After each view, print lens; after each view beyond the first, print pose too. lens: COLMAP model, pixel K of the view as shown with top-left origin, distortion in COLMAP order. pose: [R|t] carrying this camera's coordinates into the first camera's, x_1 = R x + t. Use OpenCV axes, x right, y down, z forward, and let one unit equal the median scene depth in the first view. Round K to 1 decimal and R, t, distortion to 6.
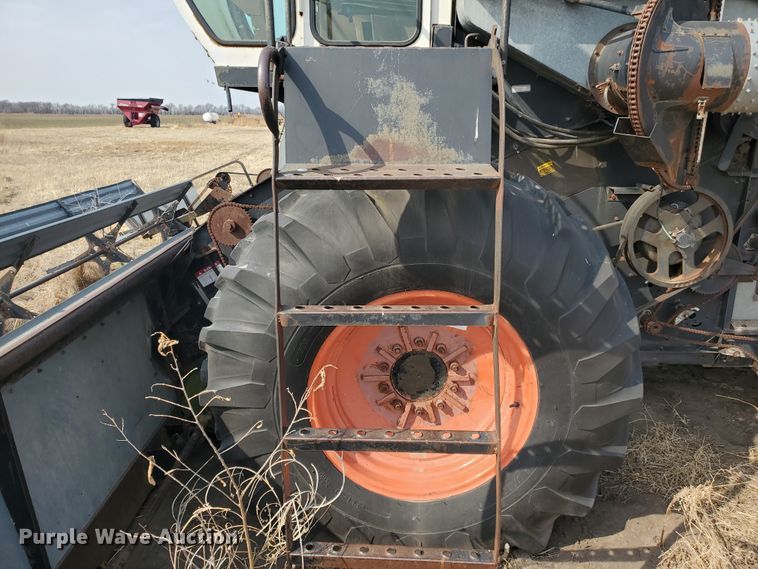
lens RADIAL K [[583.4, 0, 387.8], [0, 583.4, 275.7], [0, 0, 1]] dist [-0.000384, 0.003016]
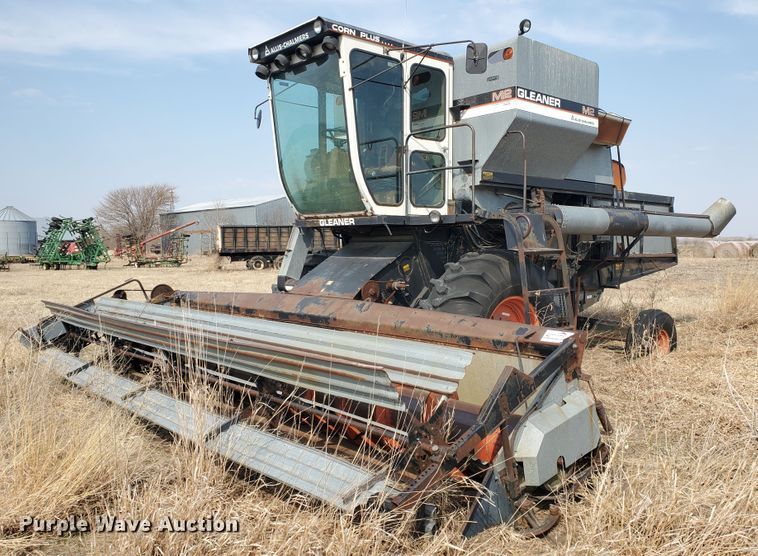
lens RADIAL K [[637.2, 0, 379.0], [0, 637.2, 278.0], [0, 0, 1]] dist [-0.005478, -0.001294]
pose [[0.757930, -0.048756, 0.650511, -1.958850], [0.185193, 0.972256, -0.142904, 0.198924], [-0.625496, 0.228781, 0.745932, -0.695265]]
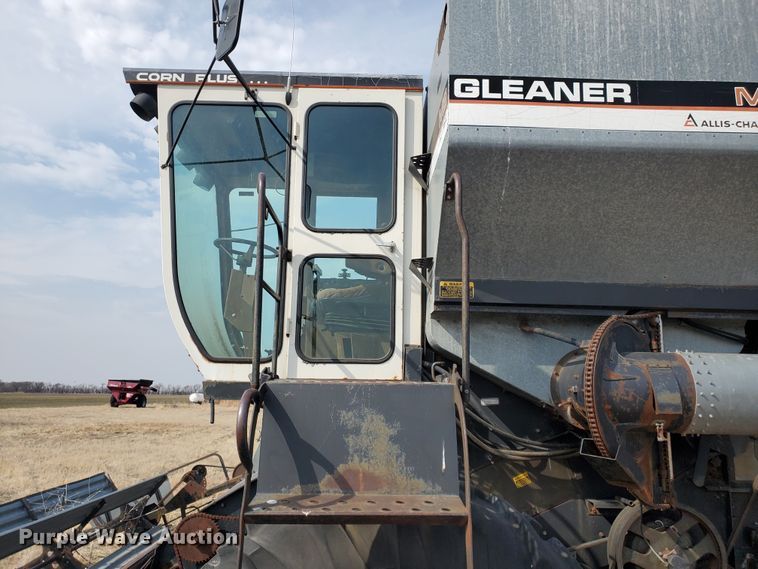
lens RADIAL K [[583.4, 0, 373.9], [0, 583.4, 283.0], [0, 0, 1]] dist [0.002834, 0.008679]
pose [[0.999952, 0.009690, 0.001415, 0.016382], [-0.008056, 0.896075, -0.443830, -0.049061], [-0.005568, 0.443797, 0.896110, -0.051355]]
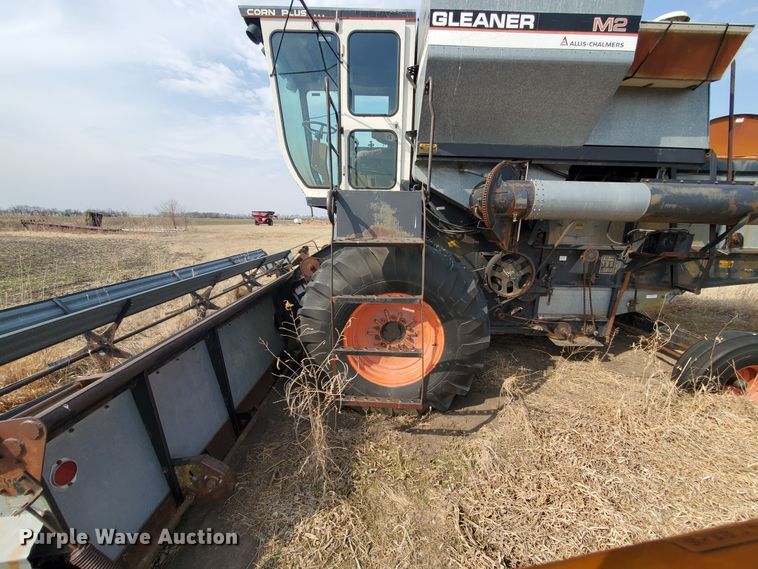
lens RADIAL K [[296.4, 0, 381.9], [0, 296.4, 290.8], [0, 0, 1]] dist [-0.001936, -0.000486]
pose [[0.999830, 0.014312, -0.011626, 0.021773], [-0.014734, 0.999205, -0.037043, 0.052703], [0.011086, 0.037208, 0.999246, -0.157494]]
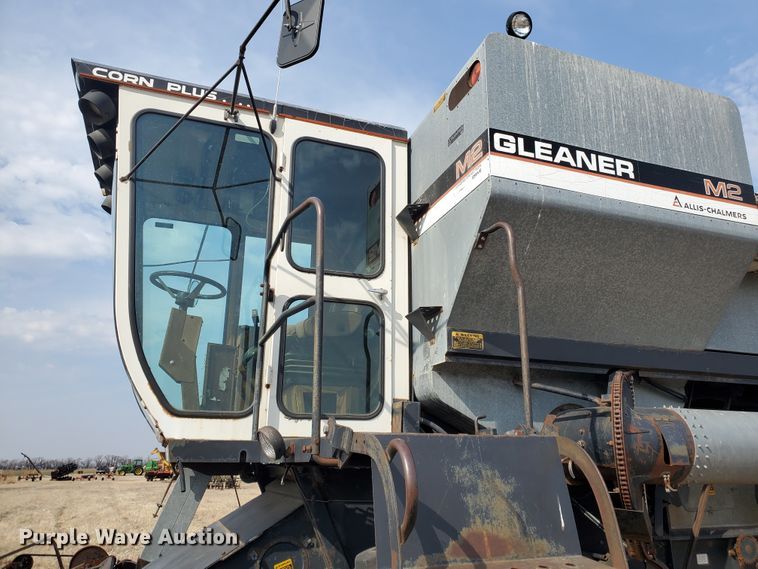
lens RADIAL K [[586.1, 0, 381.8], [0, 586.1, 284.0], [0, 0, 1]] dist [0.006562, 0.006473]
pose [[0.940870, 0.089386, 0.326762, -0.338547], [0.100175, 0.848016, -0.520417, -0.069818], [-0.323618, 0.522378, 0.788919, 0.081320]]
